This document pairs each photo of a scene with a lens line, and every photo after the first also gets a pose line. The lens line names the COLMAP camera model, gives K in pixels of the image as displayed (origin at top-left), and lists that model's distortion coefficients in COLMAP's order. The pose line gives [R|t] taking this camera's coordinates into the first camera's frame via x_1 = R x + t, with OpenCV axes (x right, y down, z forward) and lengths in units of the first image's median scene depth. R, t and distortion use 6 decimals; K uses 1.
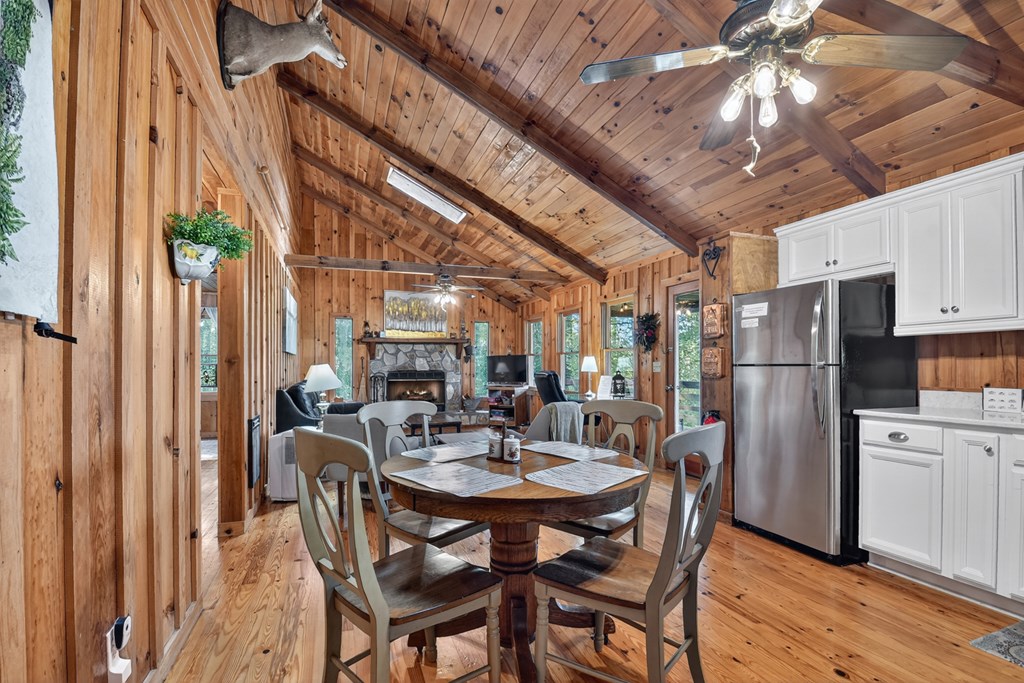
lens RADIAL K [[481.8, 0, 511.2], [0, 481.8, 347.1], [0, 0, 1]] dist [0.013769, -0.023205]
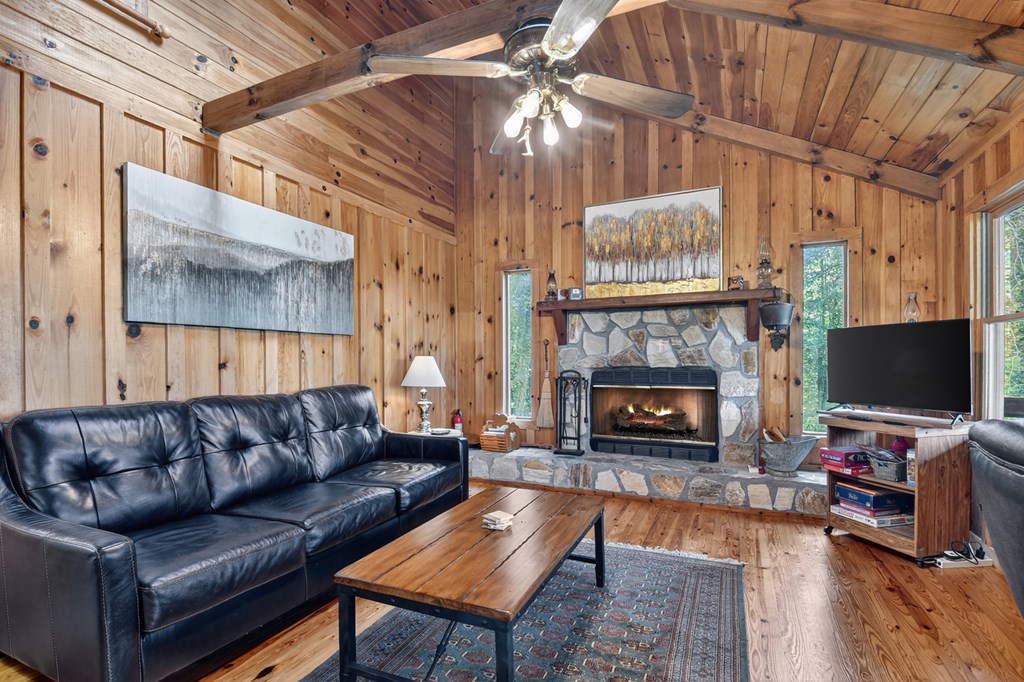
lens RADIAL K [[488.8, 0, 511.6], [0, 488.8, 359.3], [0, 0, 1]] dist [0.015564, -0.023924]
pose [[0.712550, 0.000151, -0.701621, 0.039095], [0.026508, 0.999280, 0.027136, 0.025226], [0.701120, -0.037935, 0.712033, 0.578144]]
